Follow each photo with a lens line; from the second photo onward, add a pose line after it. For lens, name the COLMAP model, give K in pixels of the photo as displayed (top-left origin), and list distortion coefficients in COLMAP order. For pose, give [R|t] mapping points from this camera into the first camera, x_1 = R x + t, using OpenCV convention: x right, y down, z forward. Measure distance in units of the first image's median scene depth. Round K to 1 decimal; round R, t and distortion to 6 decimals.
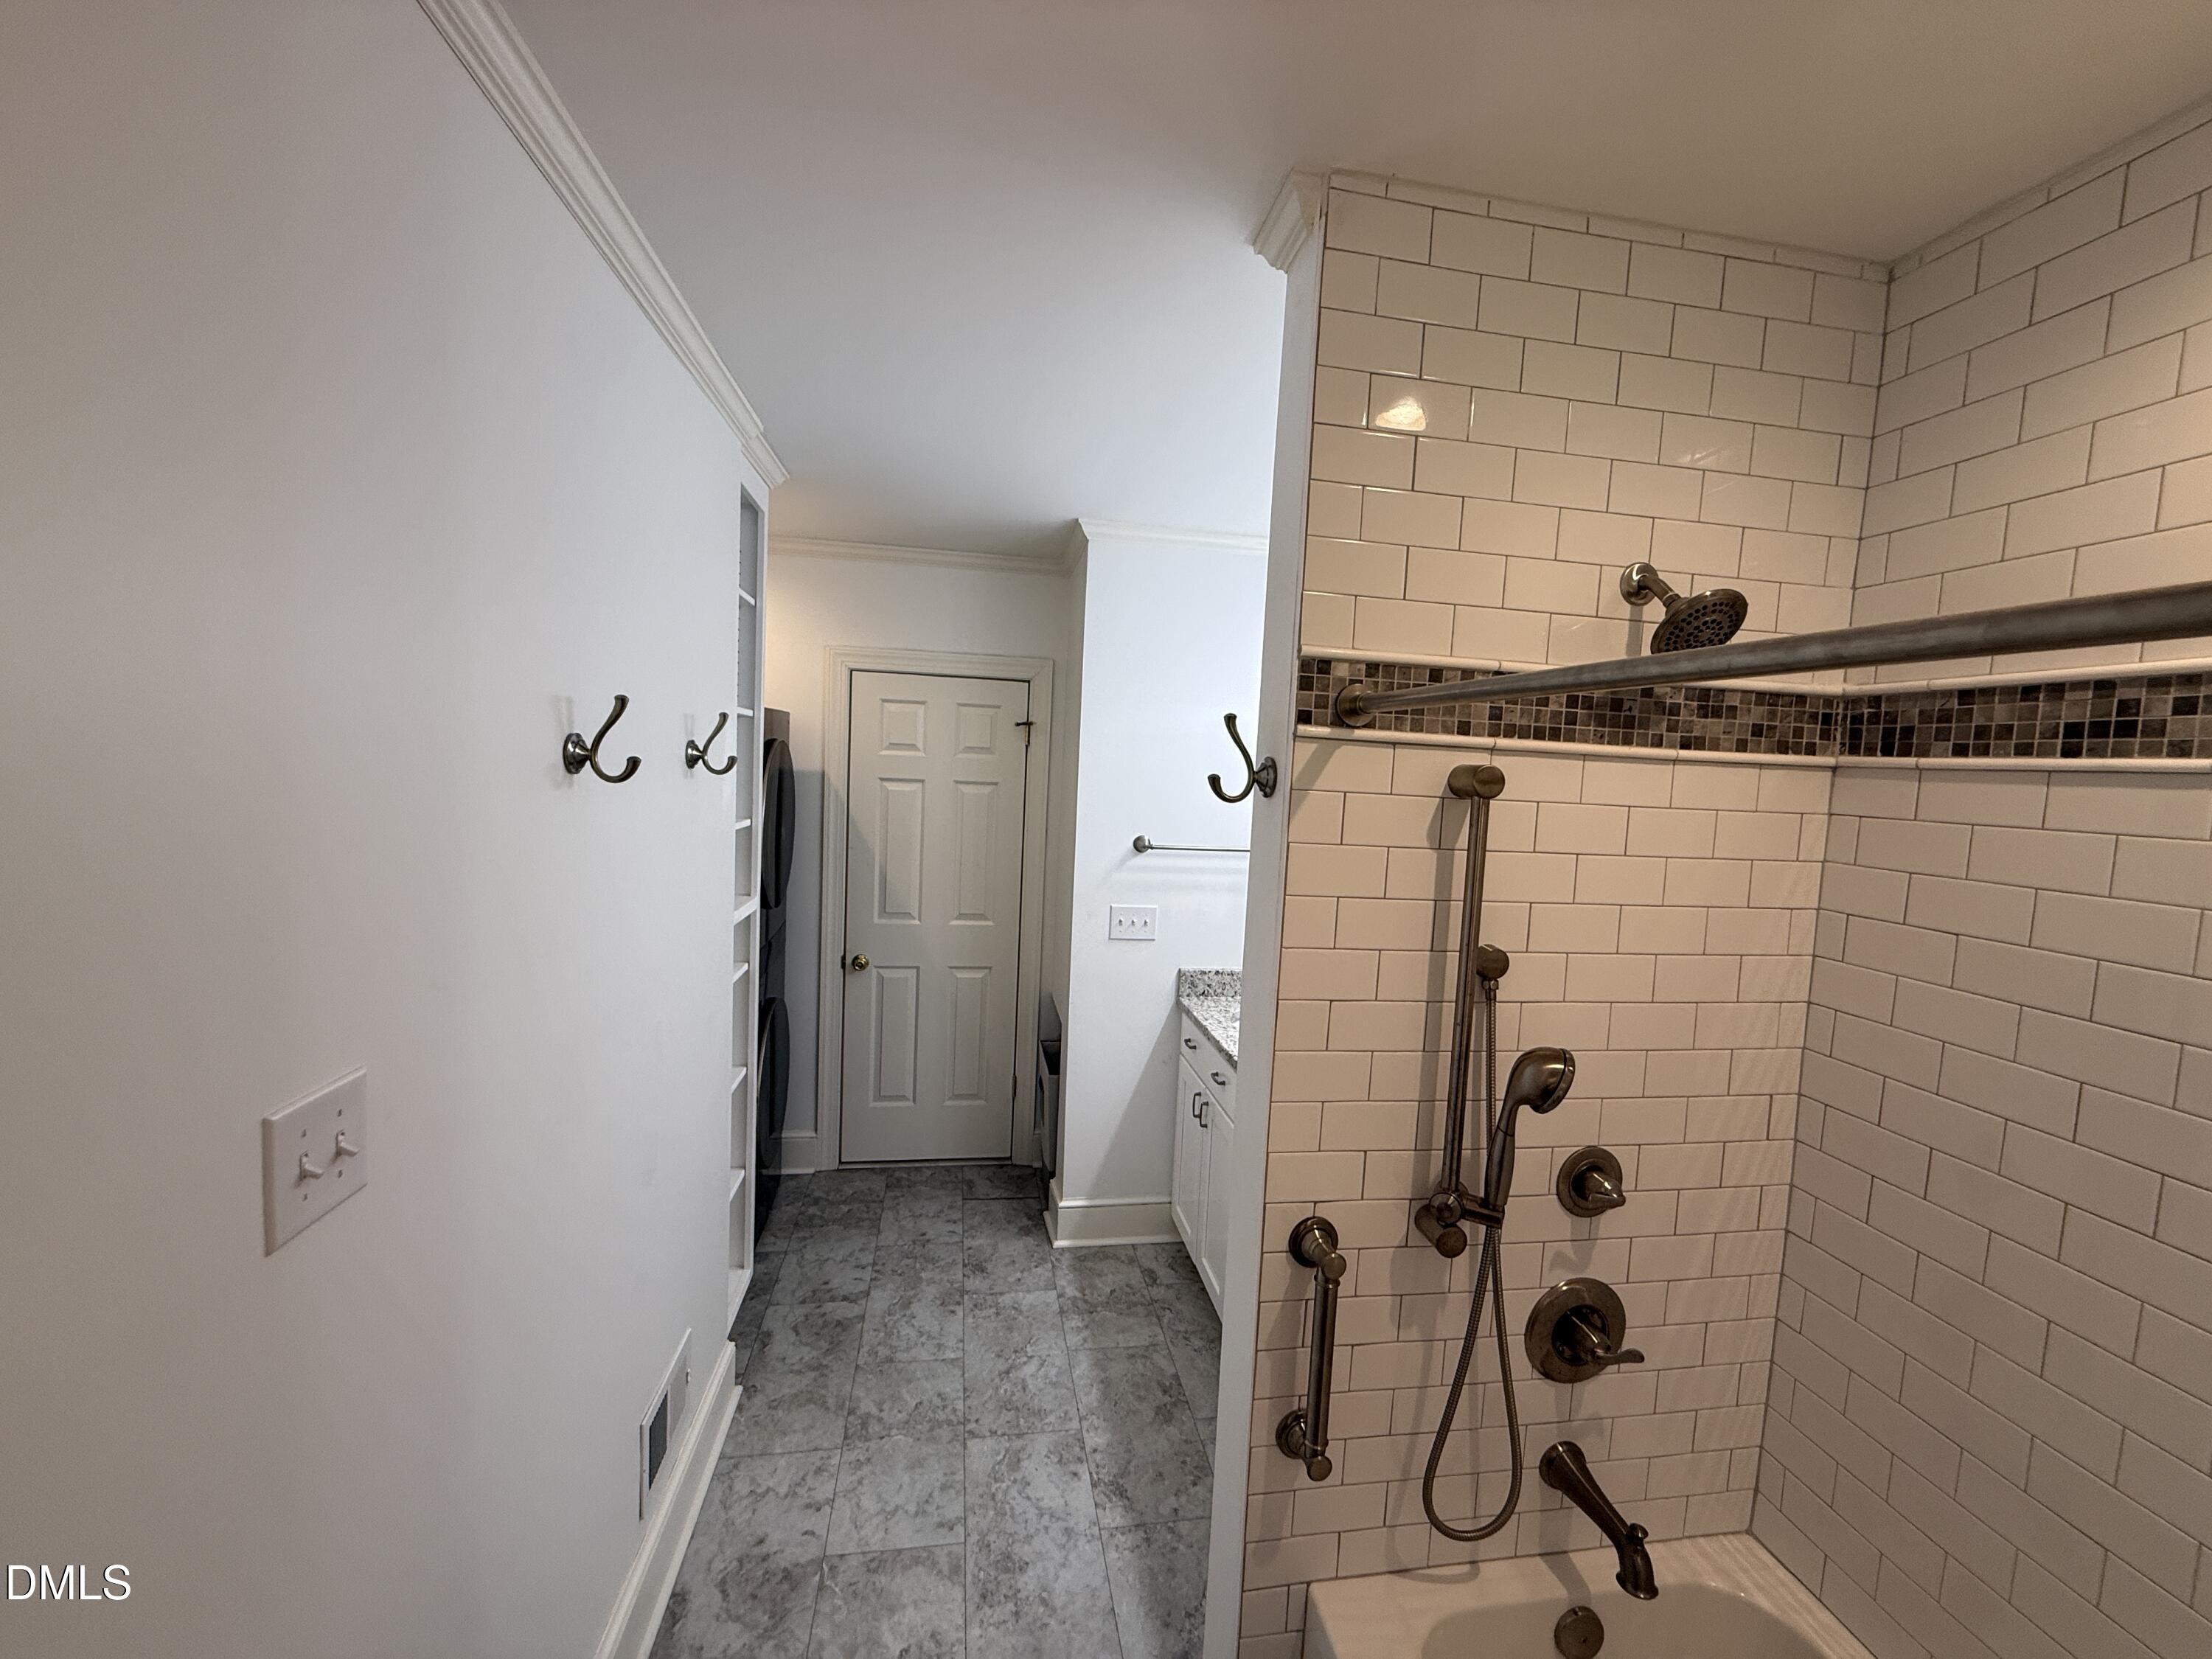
lens RADIAL K [[881.0, 0, 1109.1], [0, 881.0, 829.4], [0, 0, 1]] dist [0.000680, 0.000182]
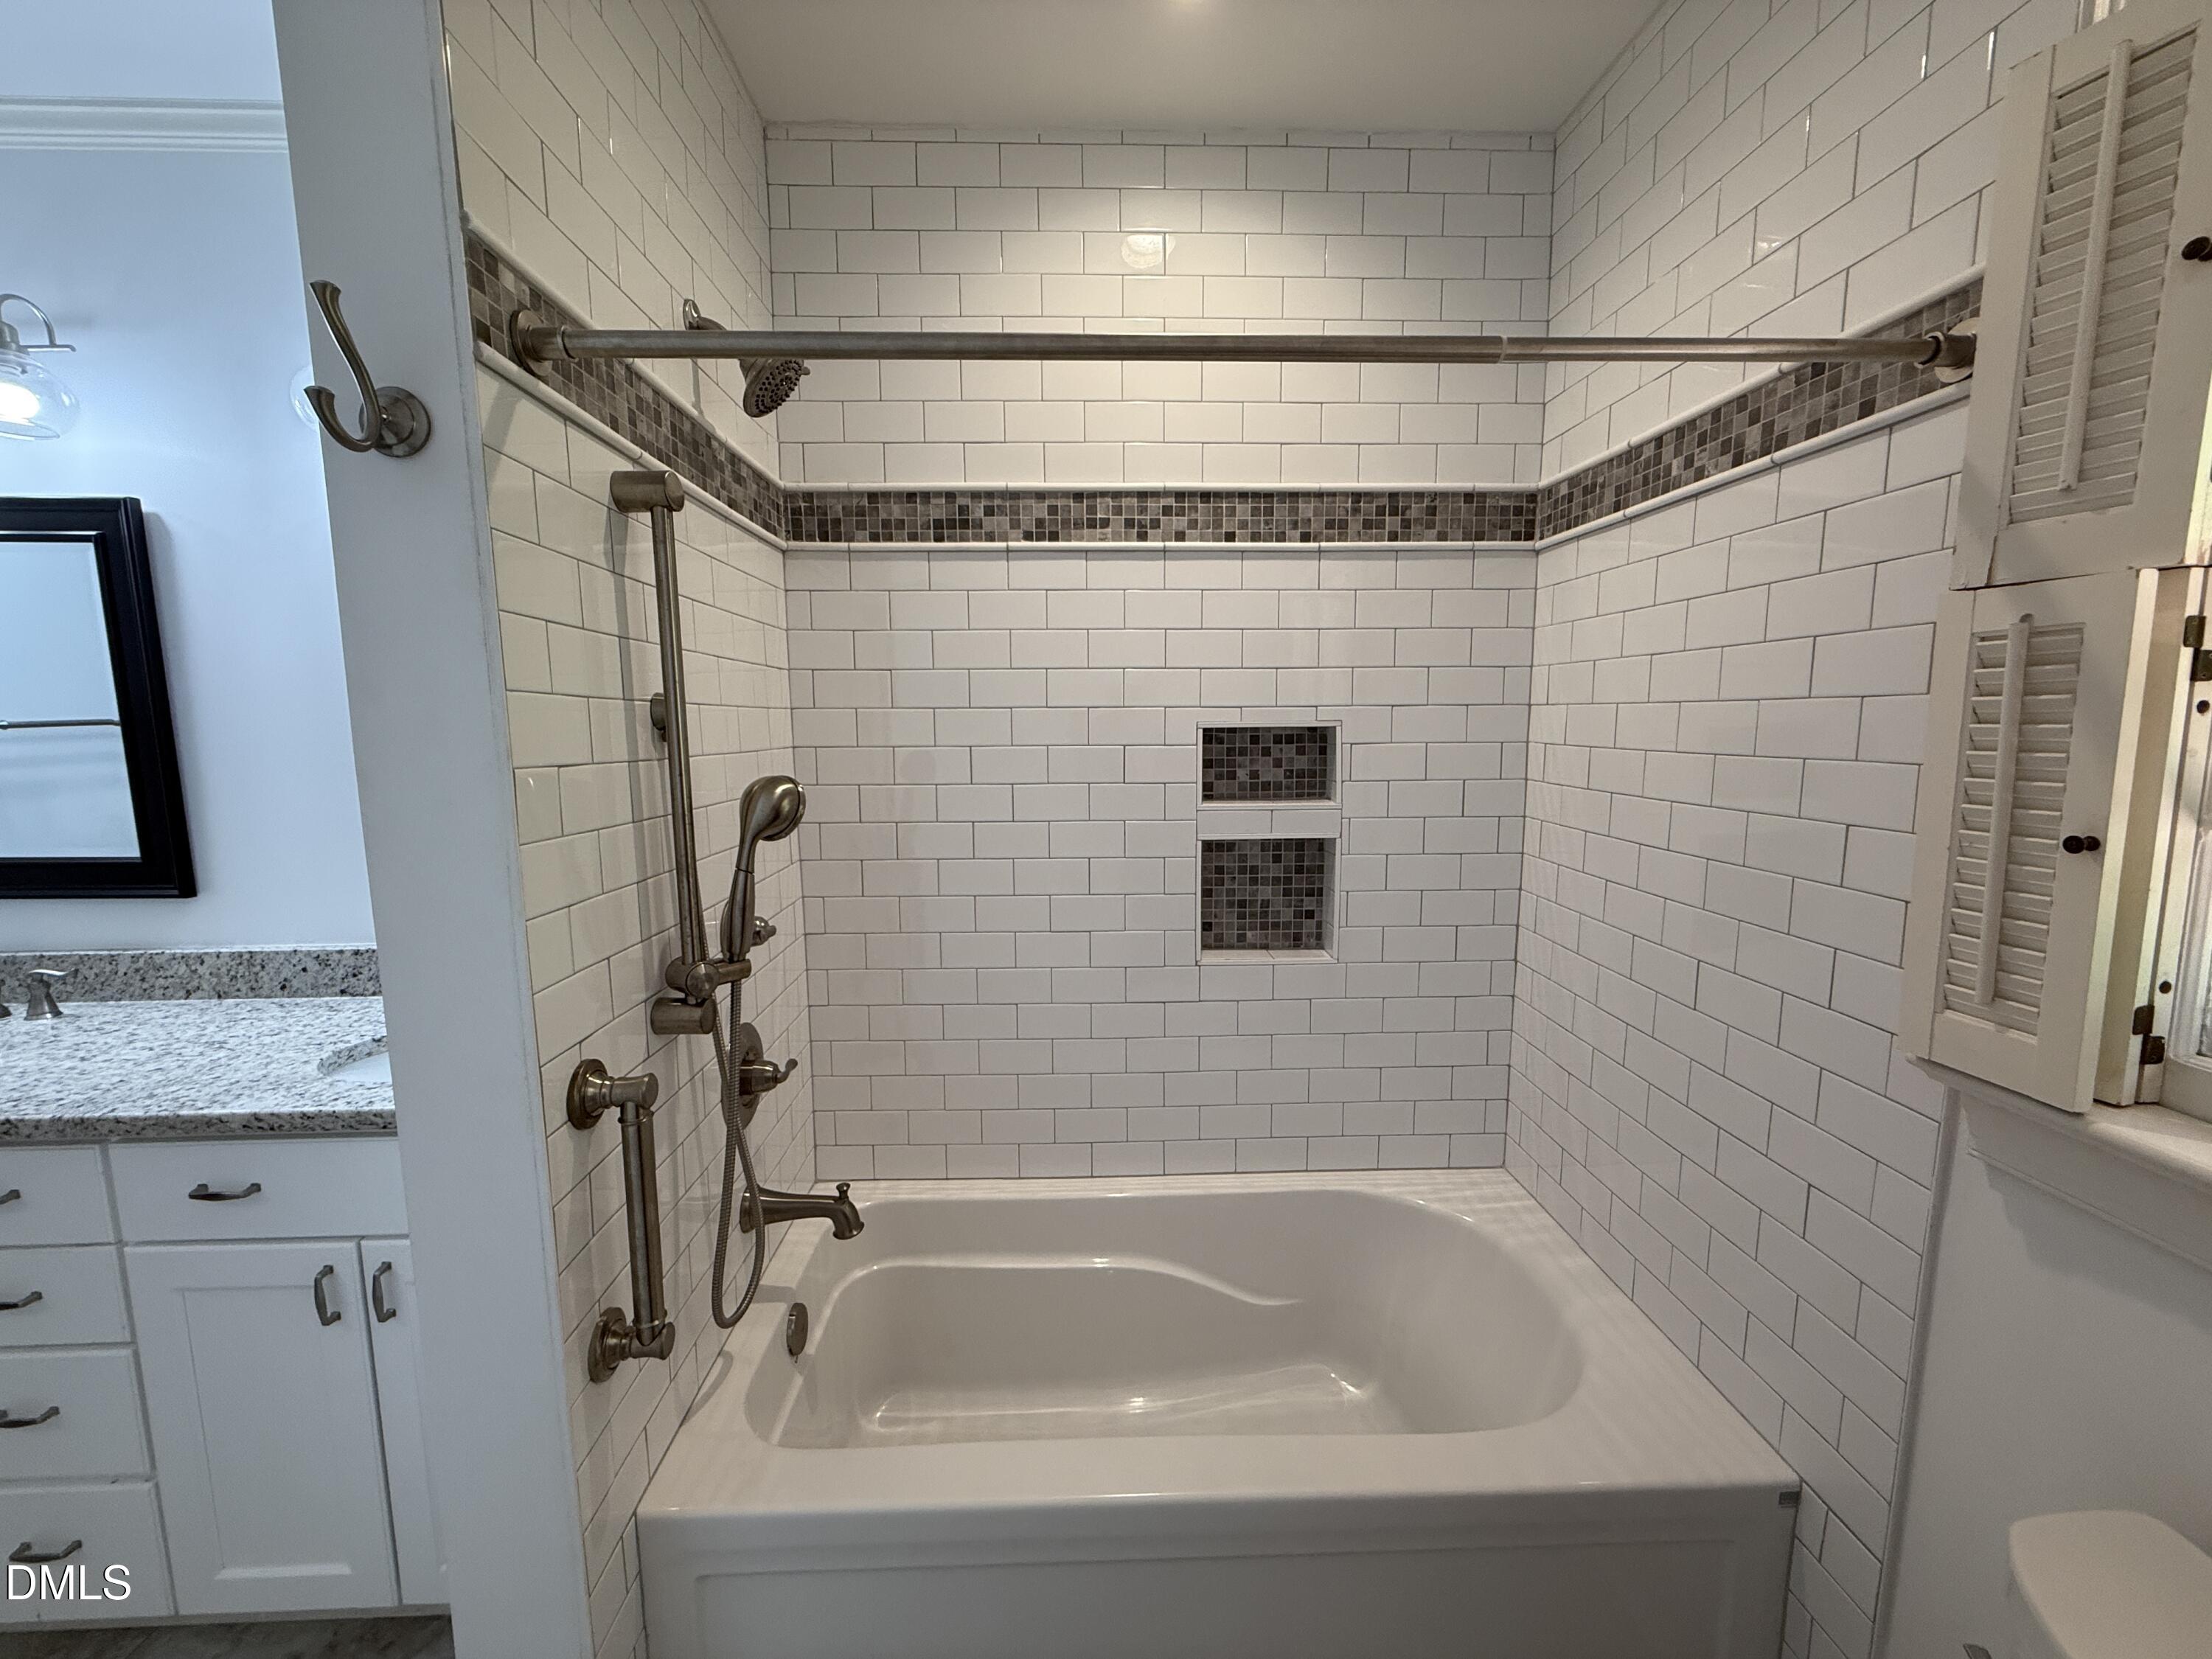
lens RADIAL K [[881.0, 0, 1093.4], [0, 881.0, 829.2], [0, 0, 1]] dist [0.000680, 0.000182]
pose [[0.135736, -0.166673, 0.976625, -0.213262], [0.090280, 0.983727, 0.155338, 0.089391], [-0.986623, 0.067085, 0.148575, 0.237319]]
